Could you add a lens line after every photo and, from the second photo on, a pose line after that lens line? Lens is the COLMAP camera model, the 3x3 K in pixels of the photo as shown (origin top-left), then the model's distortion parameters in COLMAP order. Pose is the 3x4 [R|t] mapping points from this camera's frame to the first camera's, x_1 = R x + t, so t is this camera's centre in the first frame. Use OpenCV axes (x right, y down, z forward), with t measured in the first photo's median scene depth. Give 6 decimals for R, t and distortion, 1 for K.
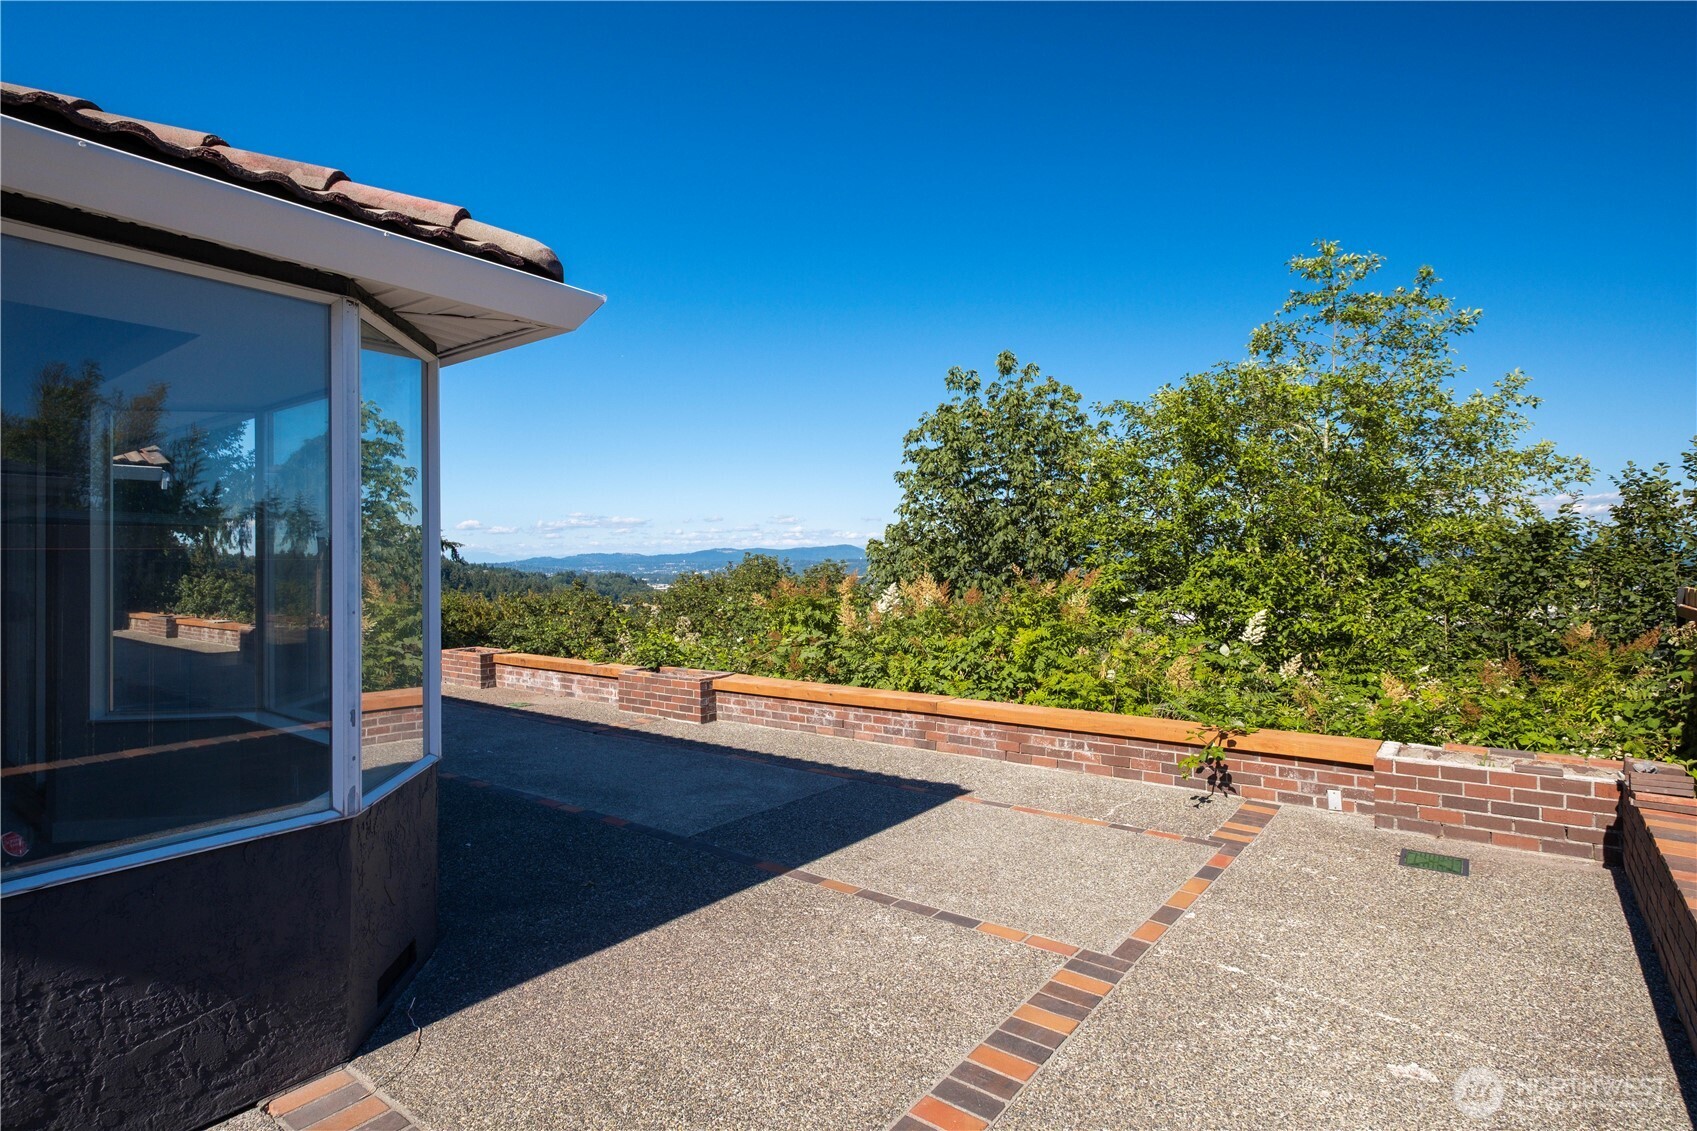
lens RADIAL K [[846.4, 0, 847.3], [0, 846.4, 560.5], [0, 0, 1]] dist [0.001321, -0.001058]
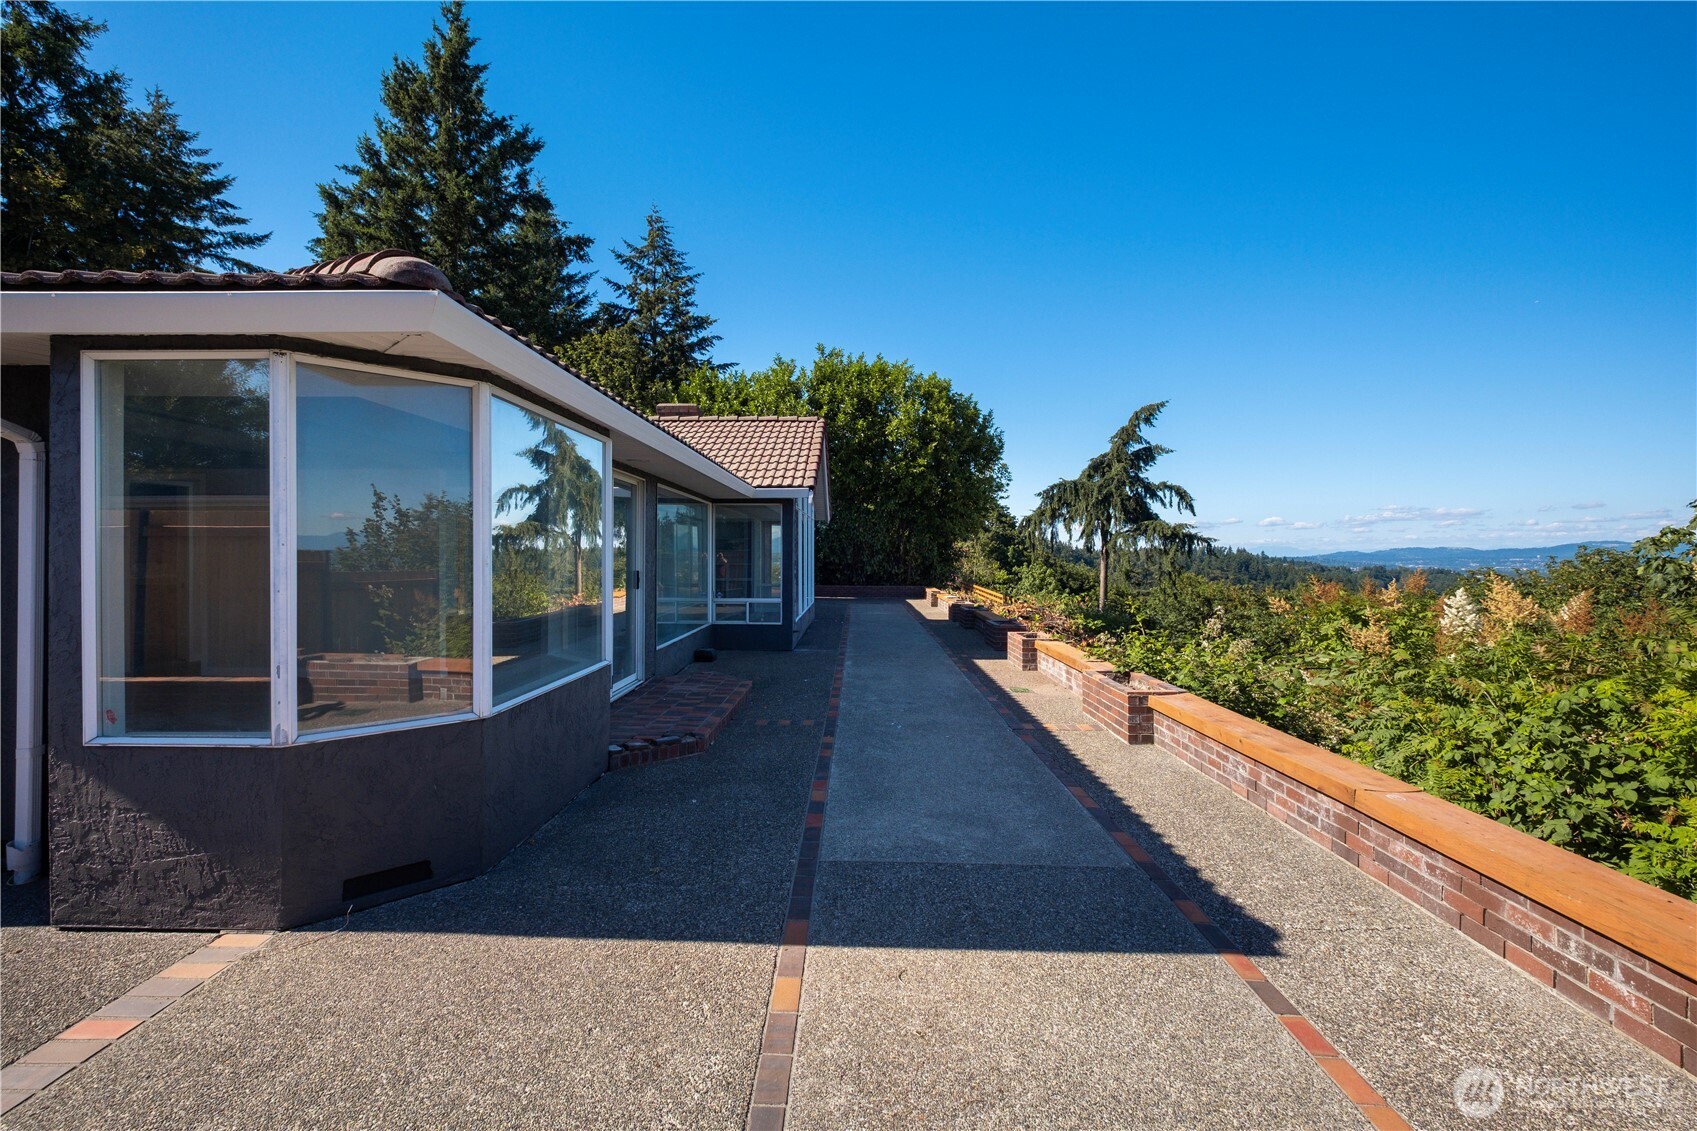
lens RADIAL K [[735.9, 0, 844.0], [0, 735.9, 560.1], [0, 0, 1]] dist [-0.001905, -0.001253]
pose [[0.588830, 0.014294, -0.808131, 0.413932], [-0.007503, 0.999897, 0.012219, -0.003136], [0.808222, -0.001132, 0.588877, 0.509695]]
